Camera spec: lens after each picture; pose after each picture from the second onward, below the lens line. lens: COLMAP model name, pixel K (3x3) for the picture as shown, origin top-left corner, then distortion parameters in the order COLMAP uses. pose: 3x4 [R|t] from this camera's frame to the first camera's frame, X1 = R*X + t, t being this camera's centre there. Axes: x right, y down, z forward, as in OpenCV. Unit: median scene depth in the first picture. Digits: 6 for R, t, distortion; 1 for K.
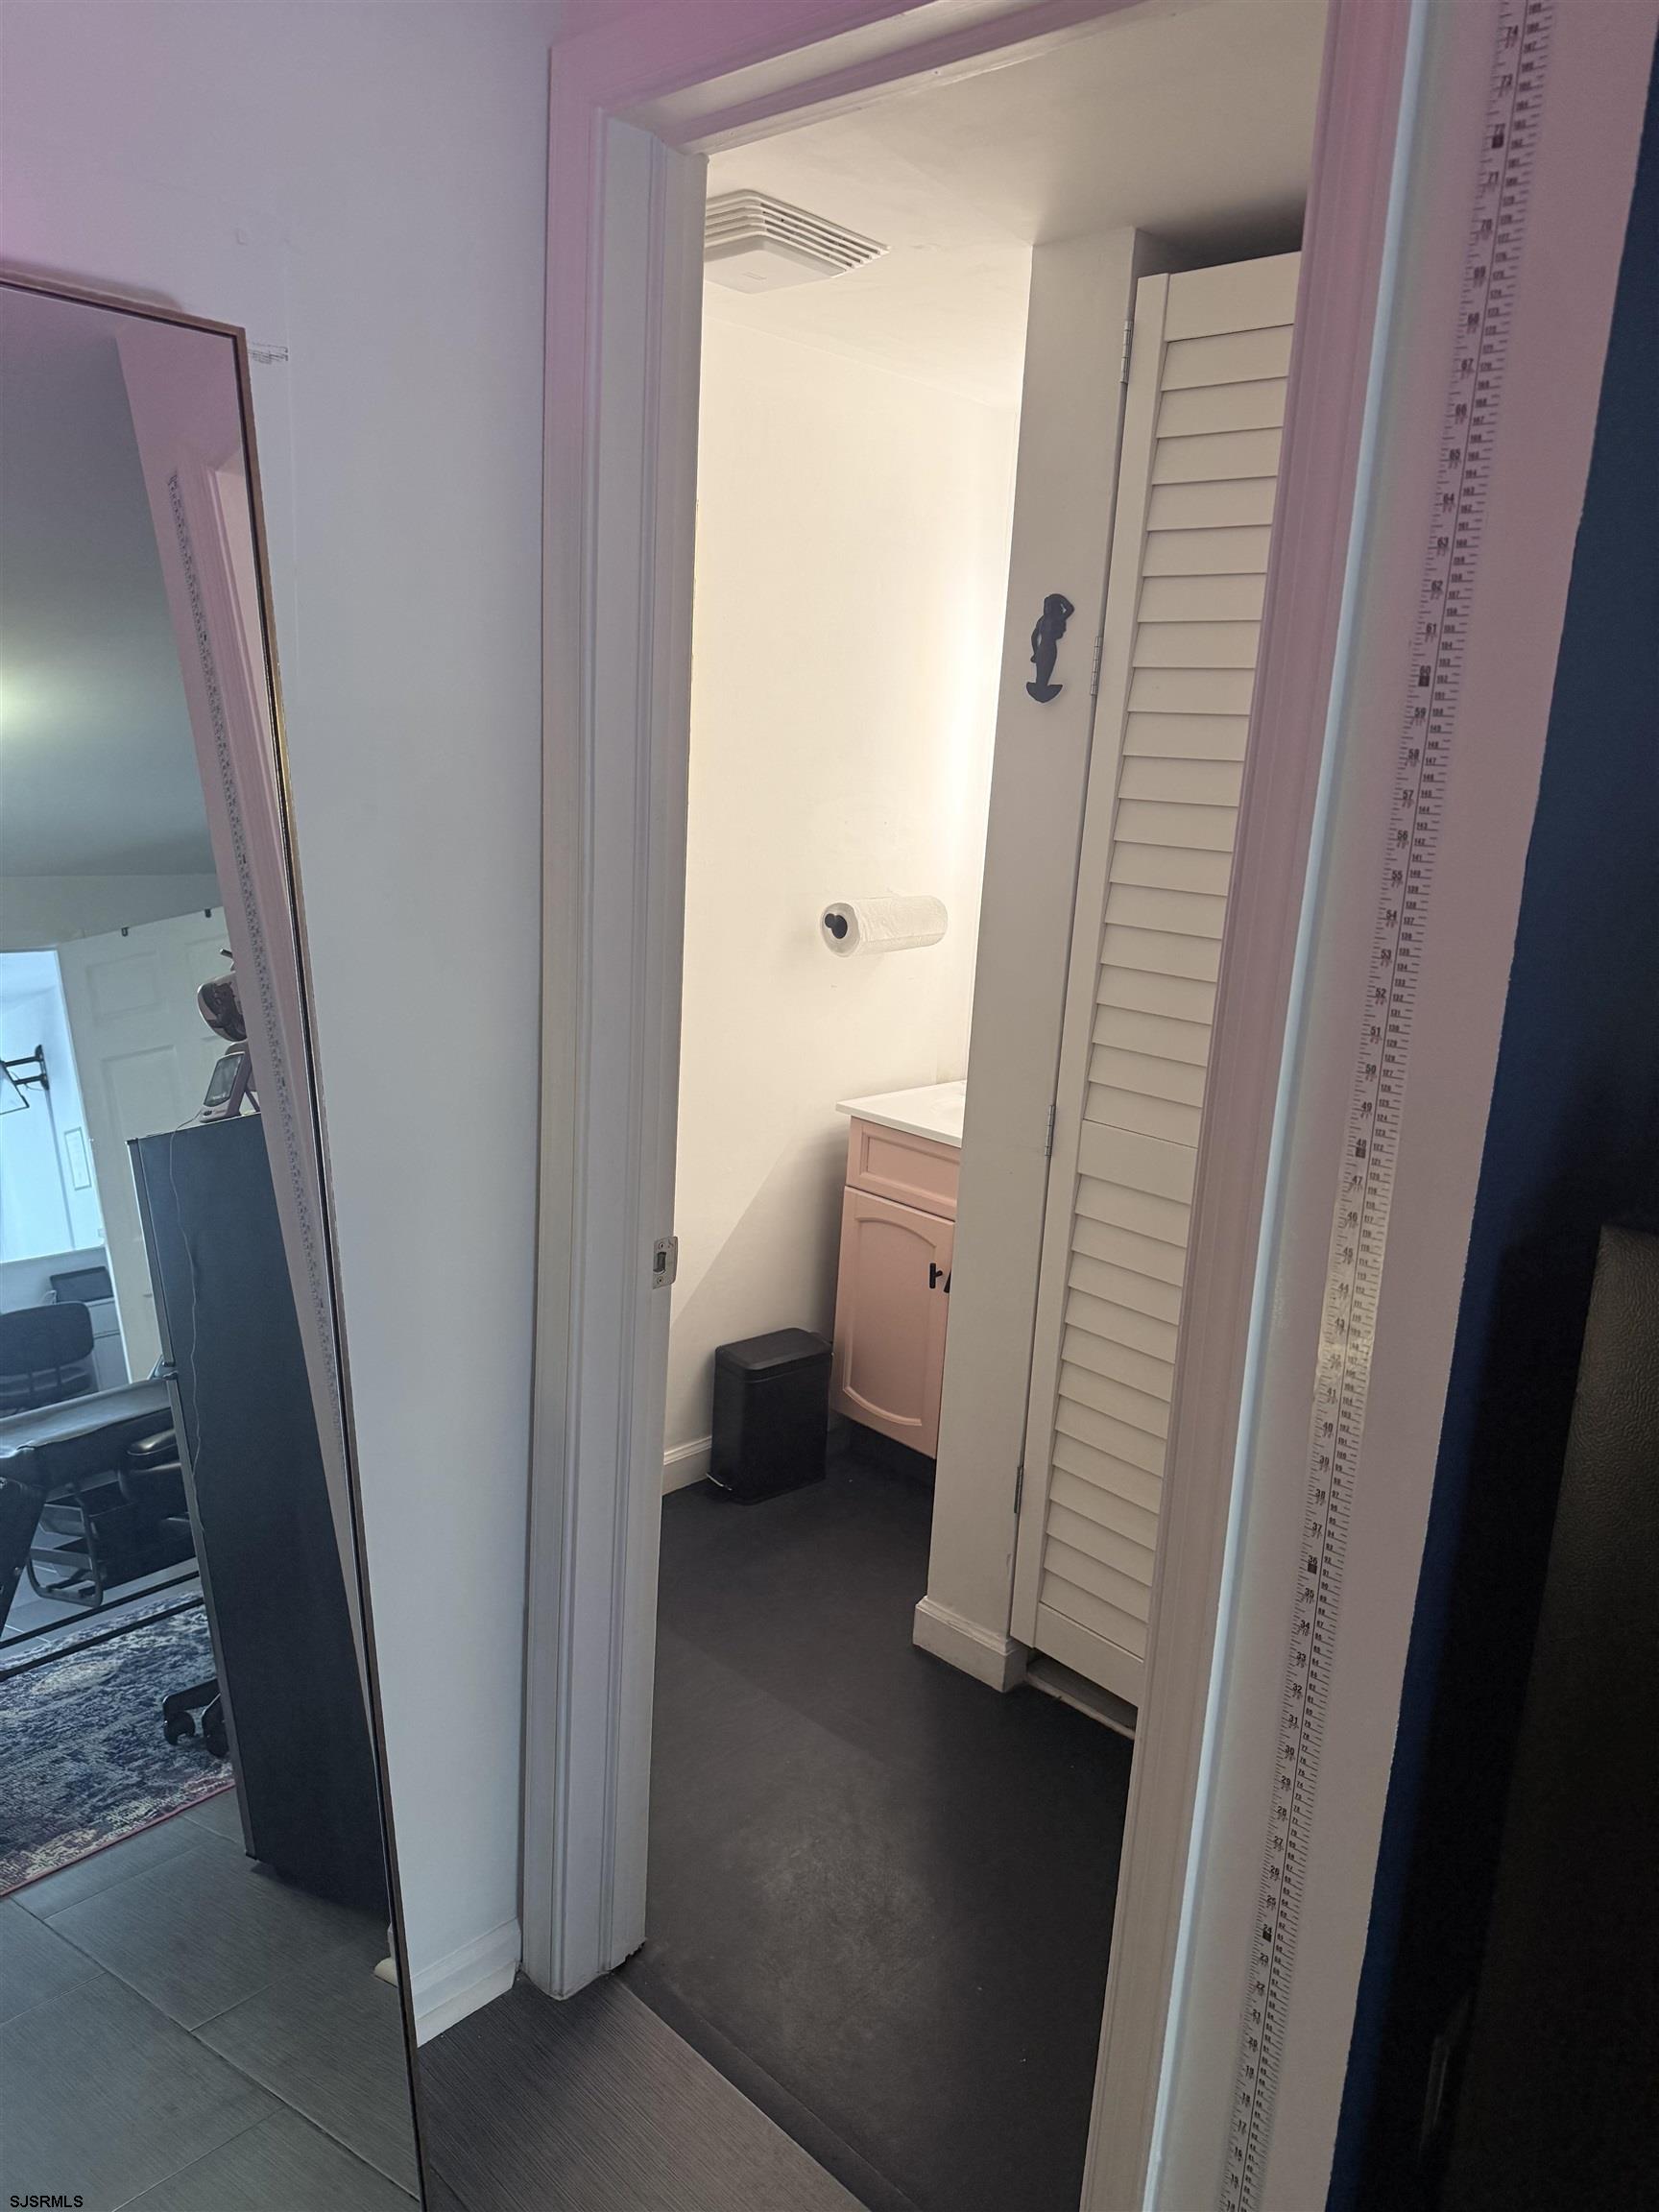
lens RADIAL K [[1536.4, 0, 829.5], [0, 1536.4, 1106.0], [0, 0, 1]] dist [0.193504, -0.381695]
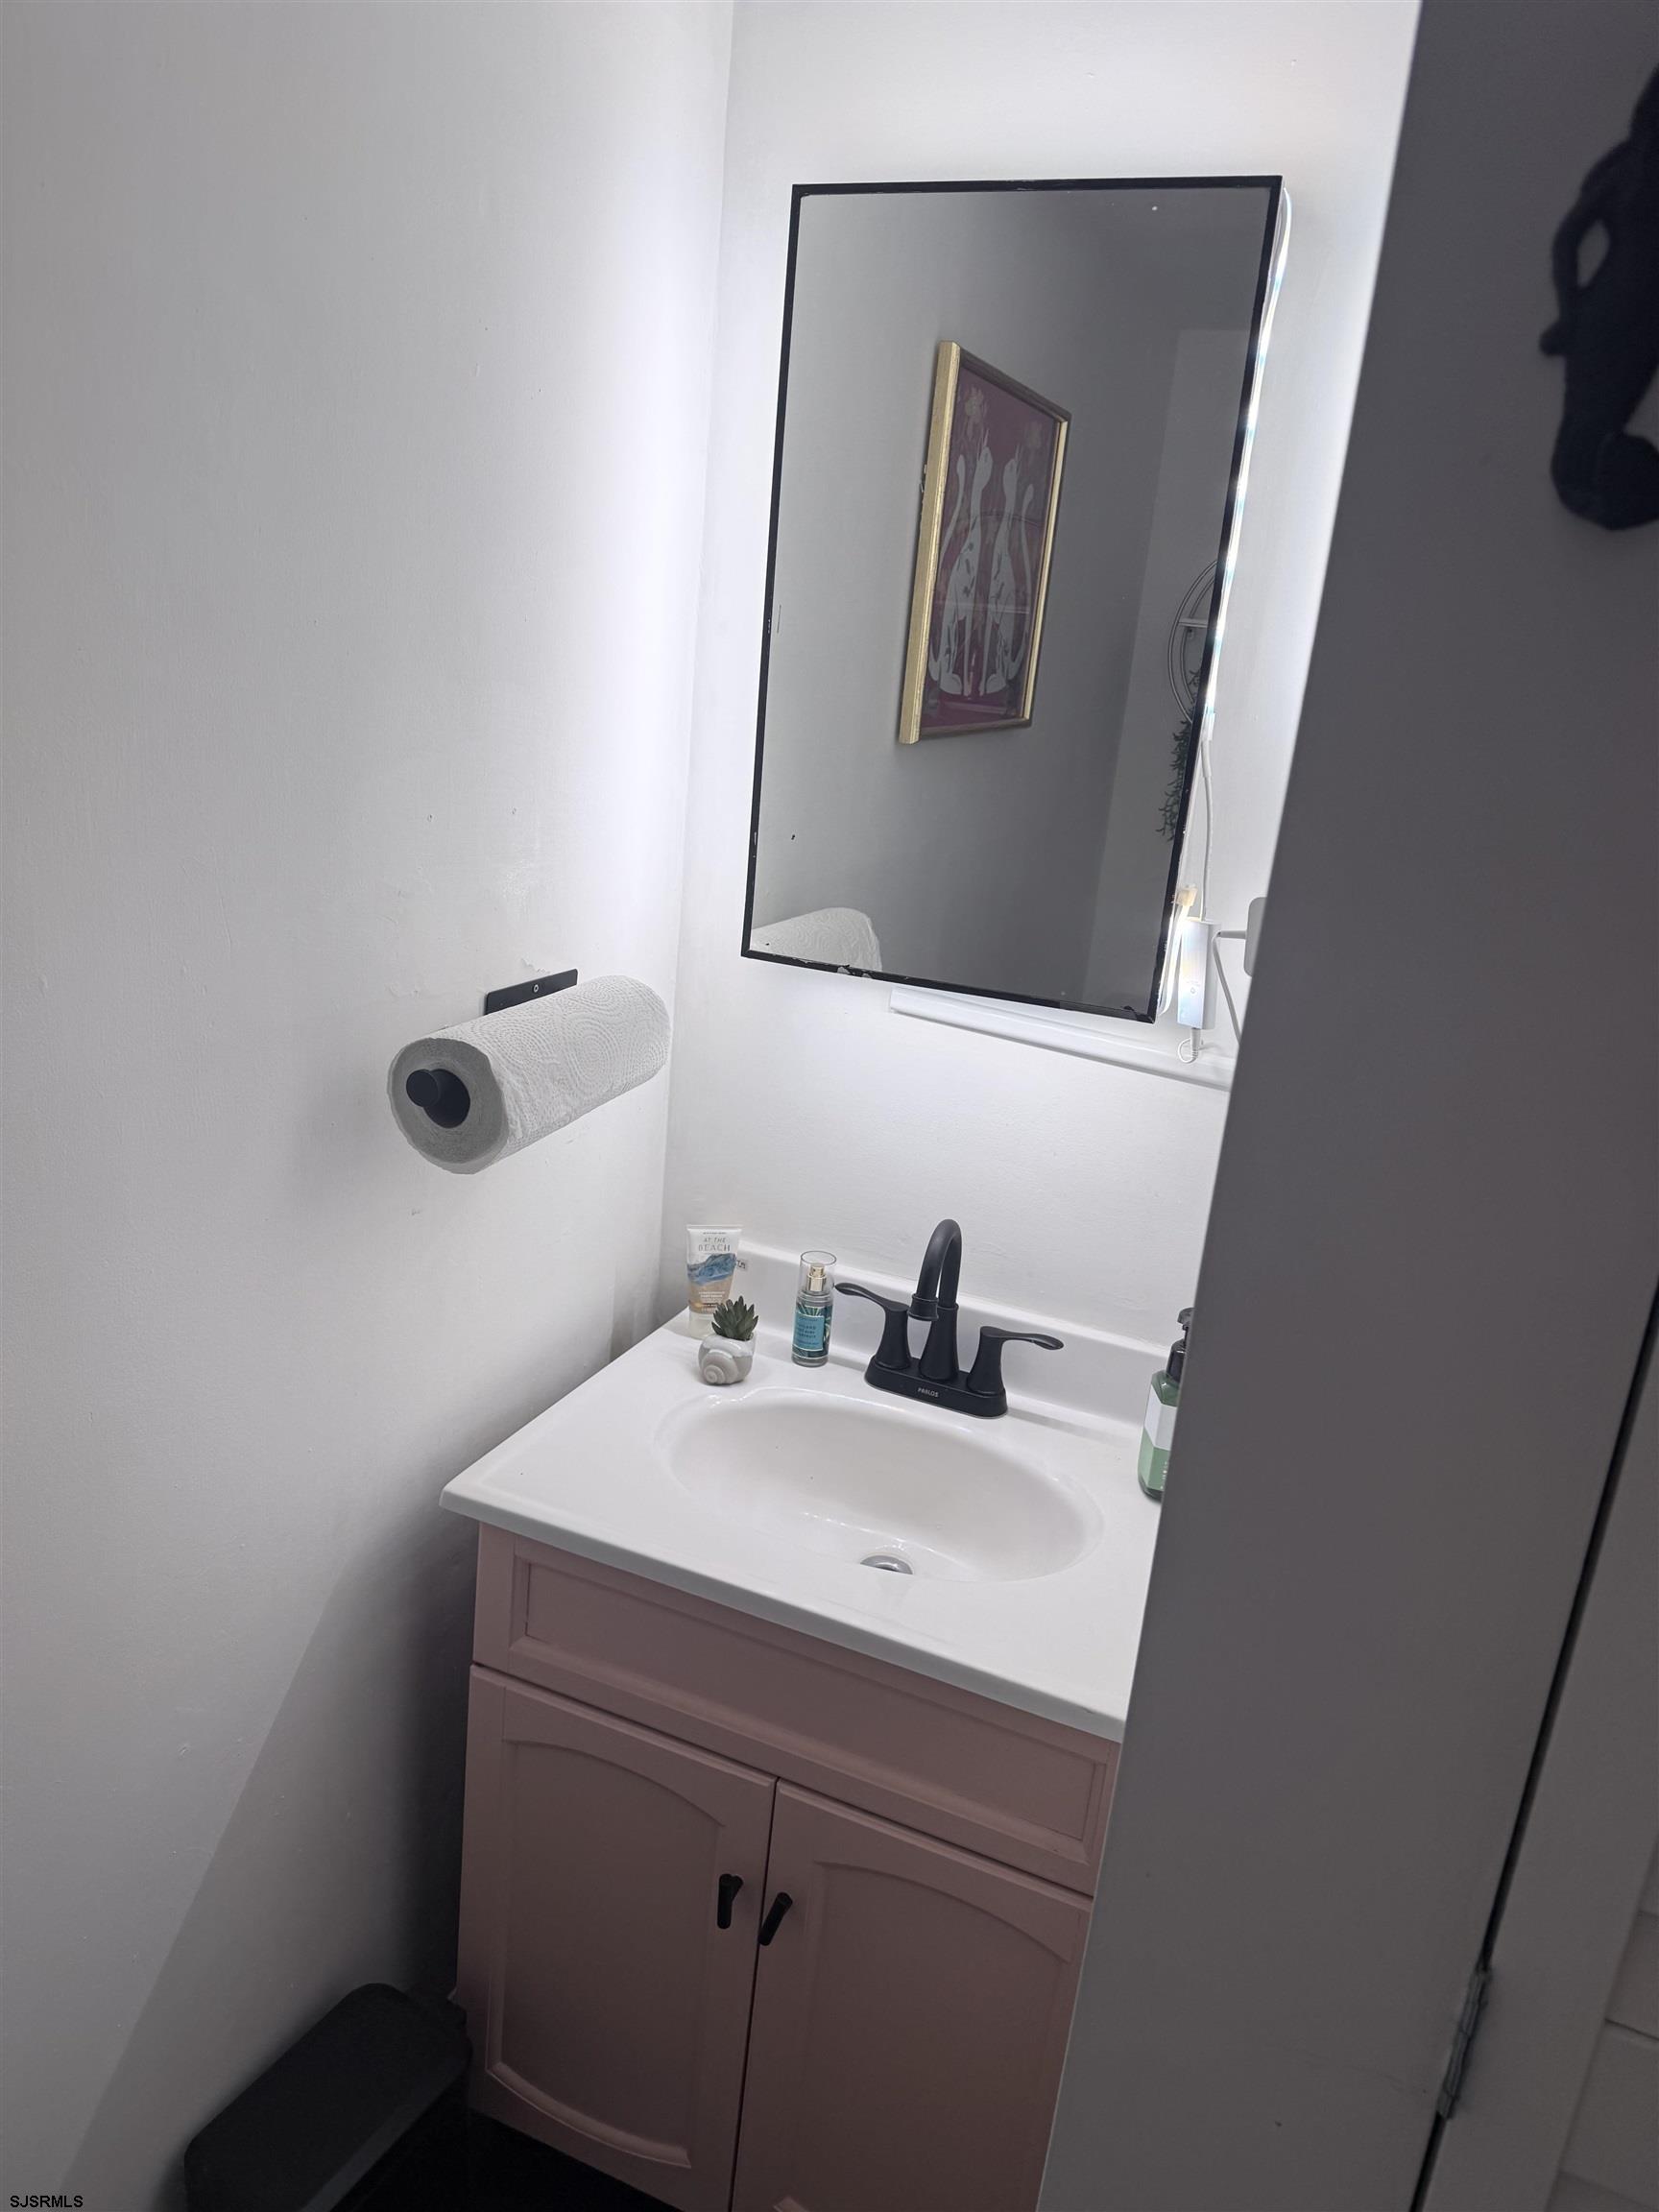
lens RADIAL K [[1563.9, 0, 829.5], [0, 1563.9, 1106.0], [0, 0, 1]] dist [0.029232, -0.029051]
pose [[0.928047, -0.080950, 0.363560, -0.046290], [0.047854, 0.993921, 0.099150, -0.148875], [-0.369376, -0.074618, 0.926279, 0.600433]]
